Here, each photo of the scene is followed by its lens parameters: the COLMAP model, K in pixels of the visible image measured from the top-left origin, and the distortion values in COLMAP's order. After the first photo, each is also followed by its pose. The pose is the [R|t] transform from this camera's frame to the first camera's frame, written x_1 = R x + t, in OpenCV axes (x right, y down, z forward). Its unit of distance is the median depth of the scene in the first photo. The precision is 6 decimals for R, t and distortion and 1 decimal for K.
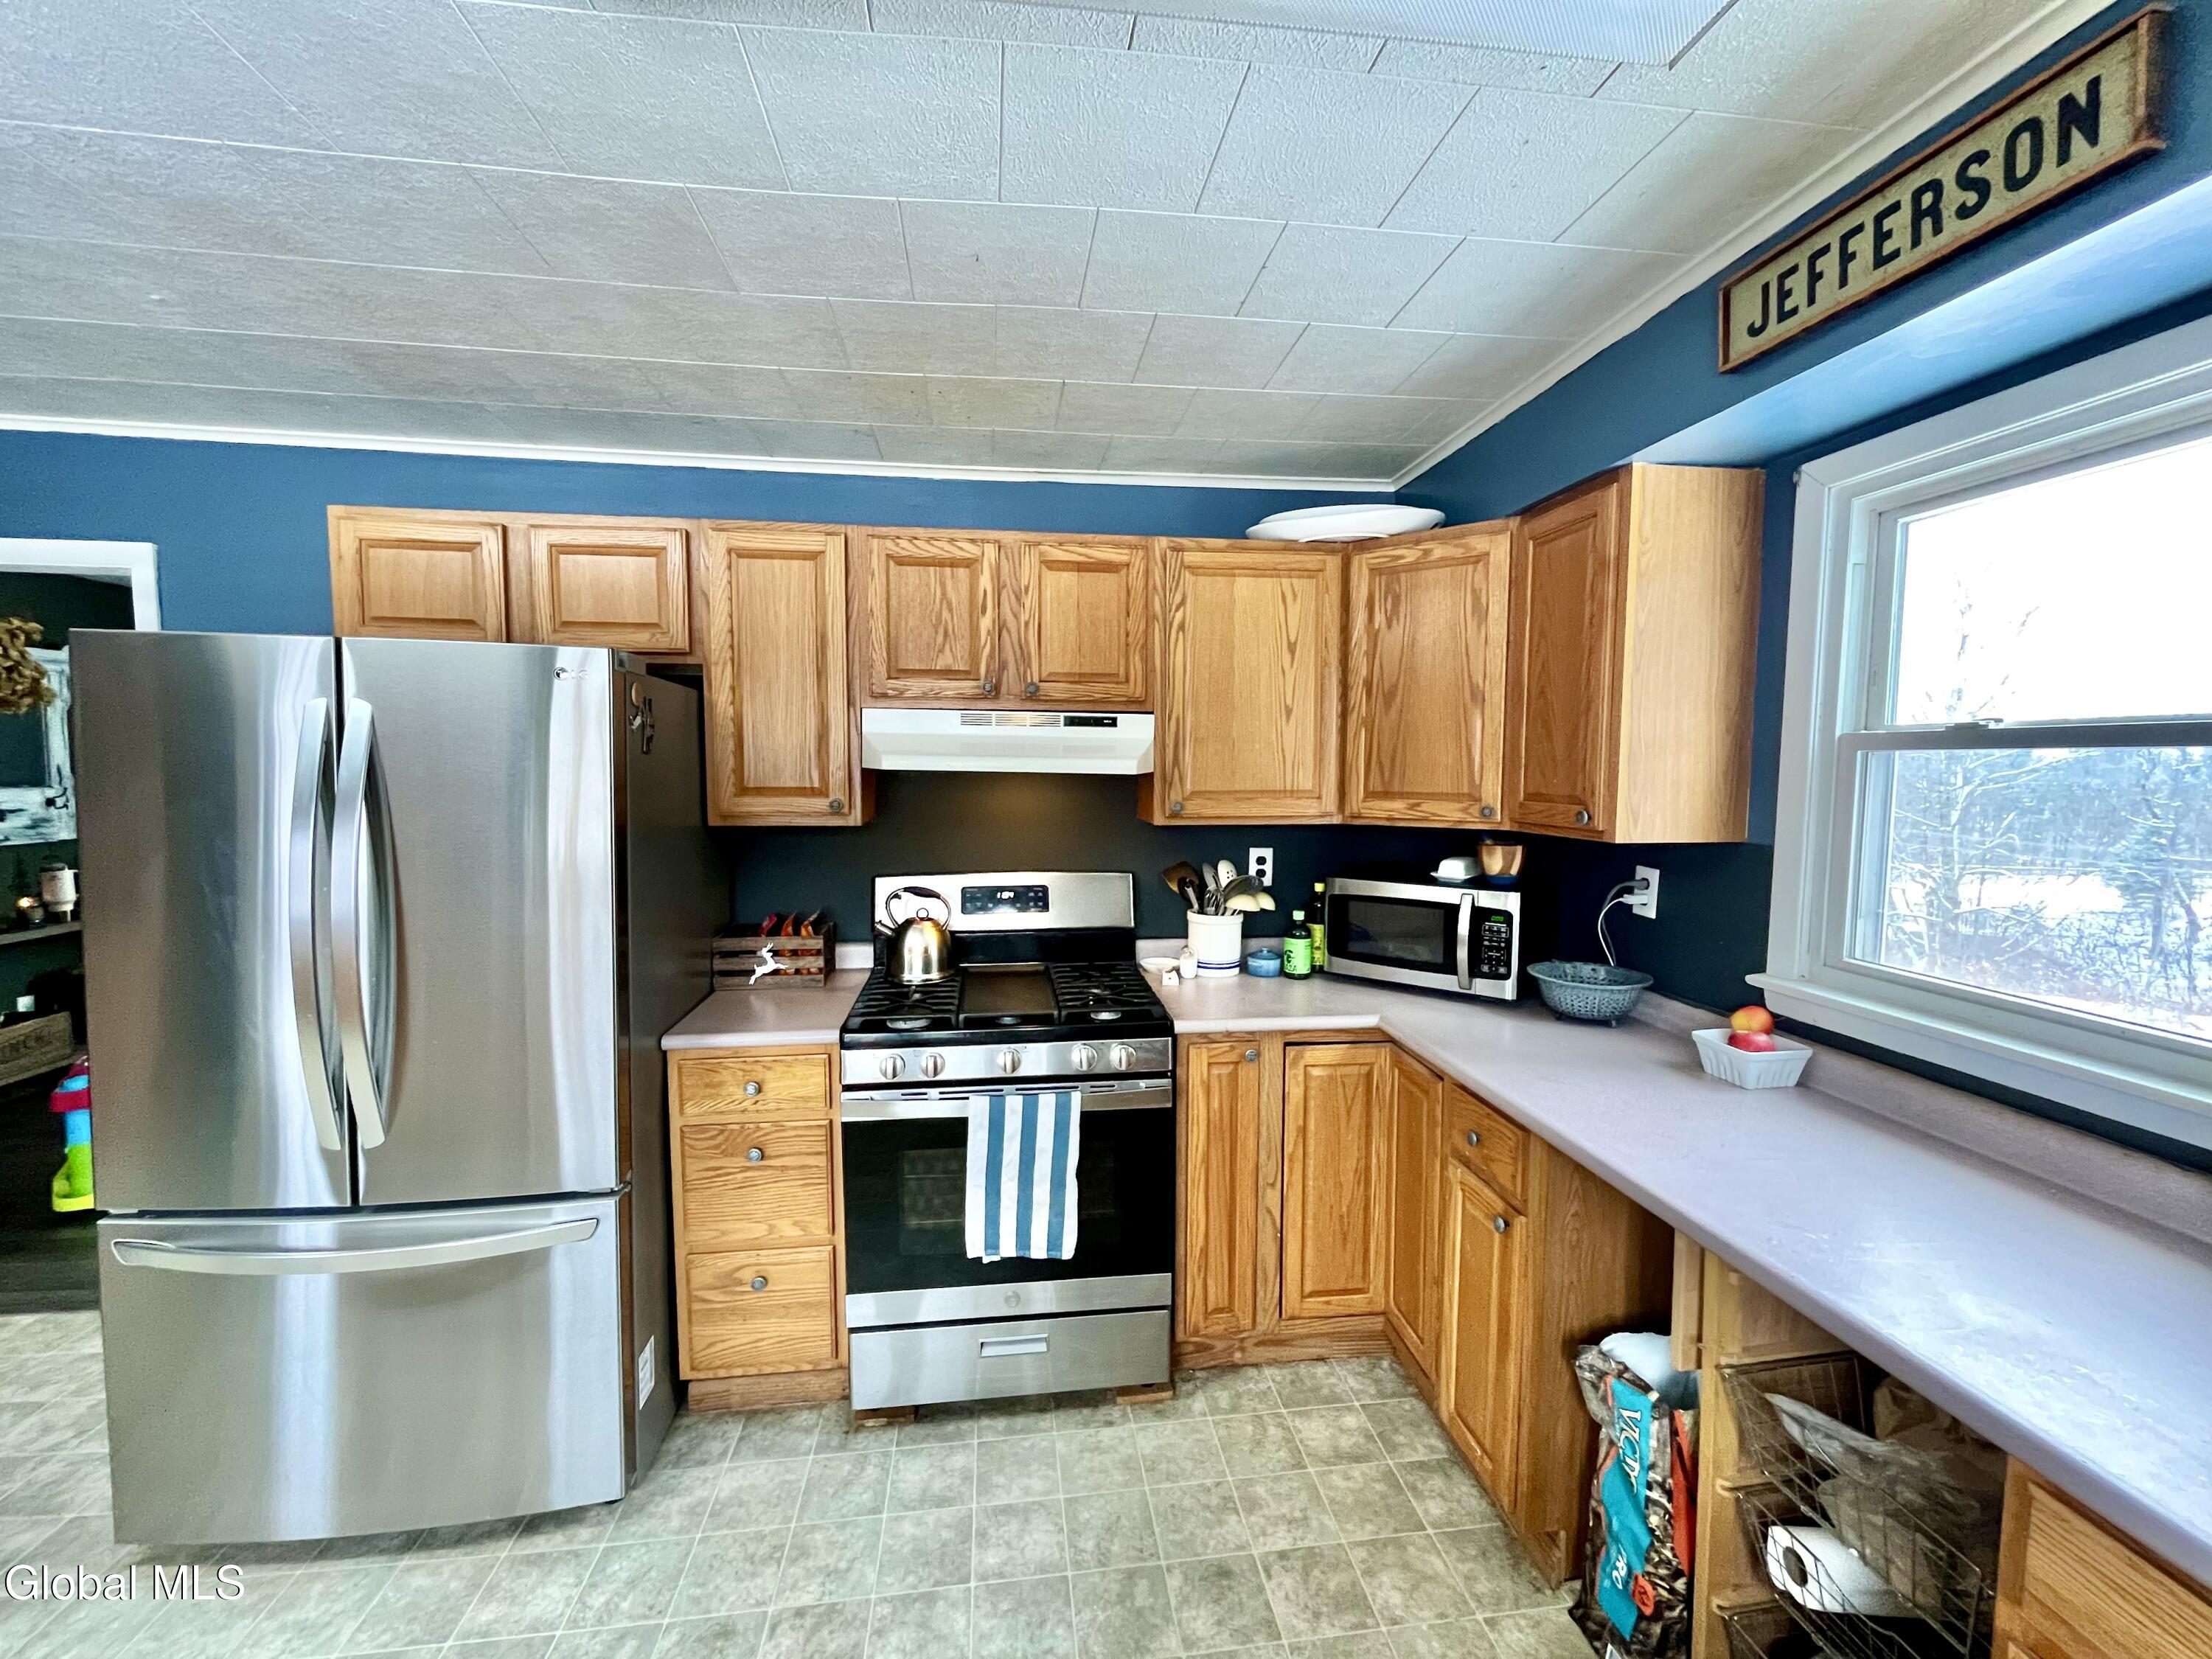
lens RADIAL K [[891.1, 0, 1105.9], [0, 891.1, 829.4], [0, 0, 1]] dist [-0.004785, -0.000044]
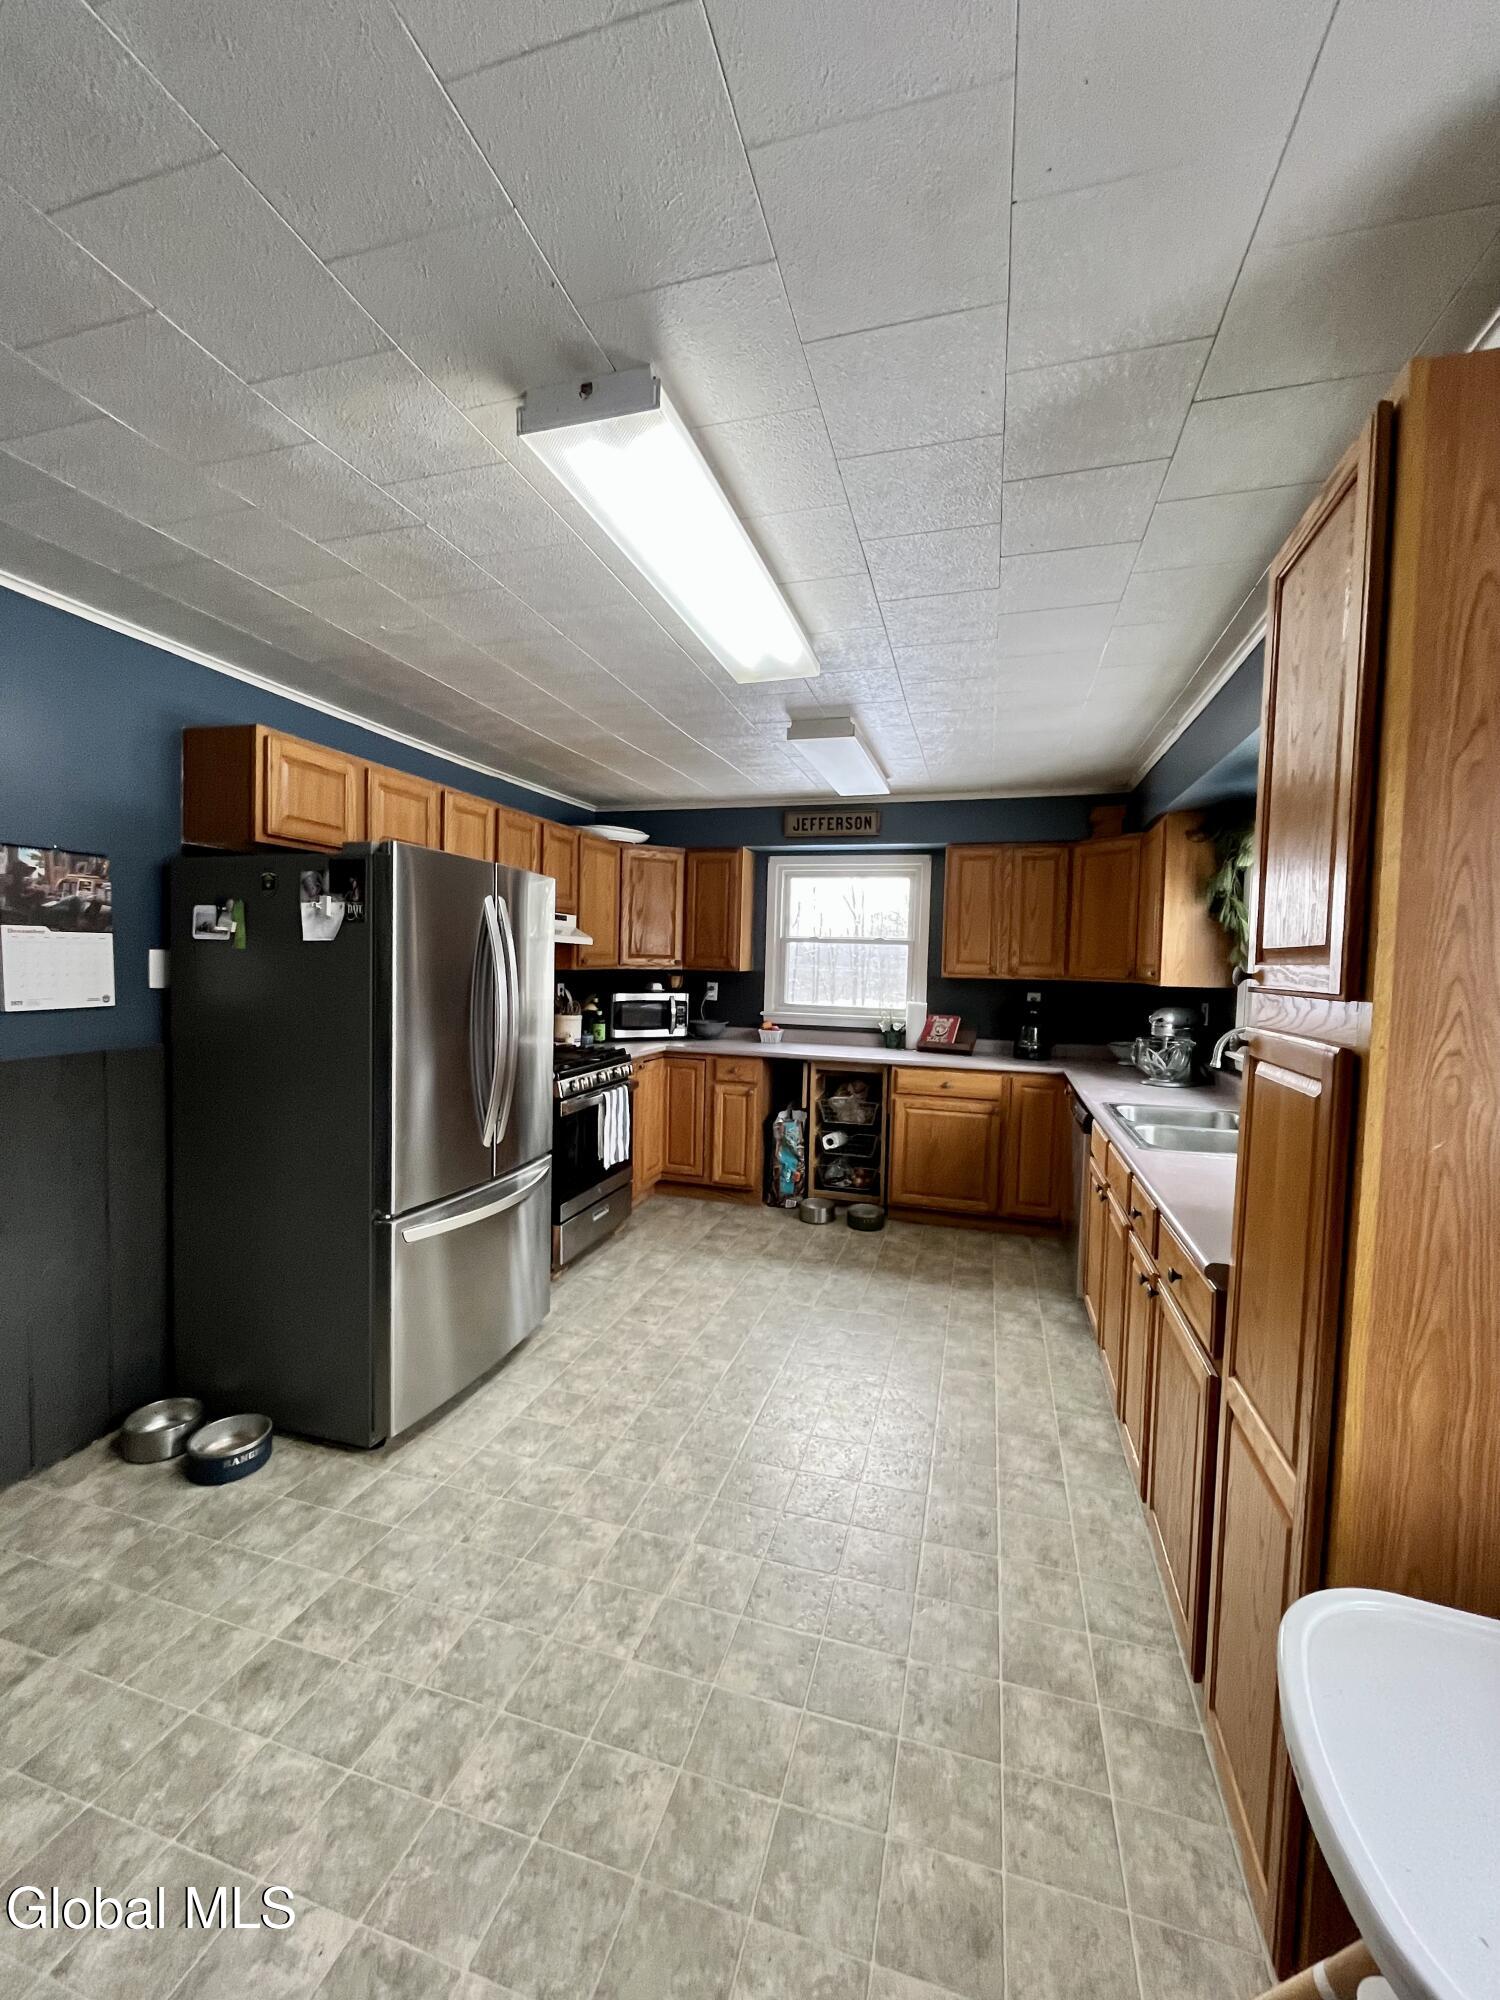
lens RADIAL K [[805.7, 0, 744.6], [0, 805.7, 999.8], [0, 0, 1]] dist [-0.004785, -0.000044]
pose [[0.408758, -0.042101, 0.911671, -1.740449], [0.042062, 0.998743, 0.027263, 0.035335], [-0.911673, 0.027203, 0.410015, -0.119452]]
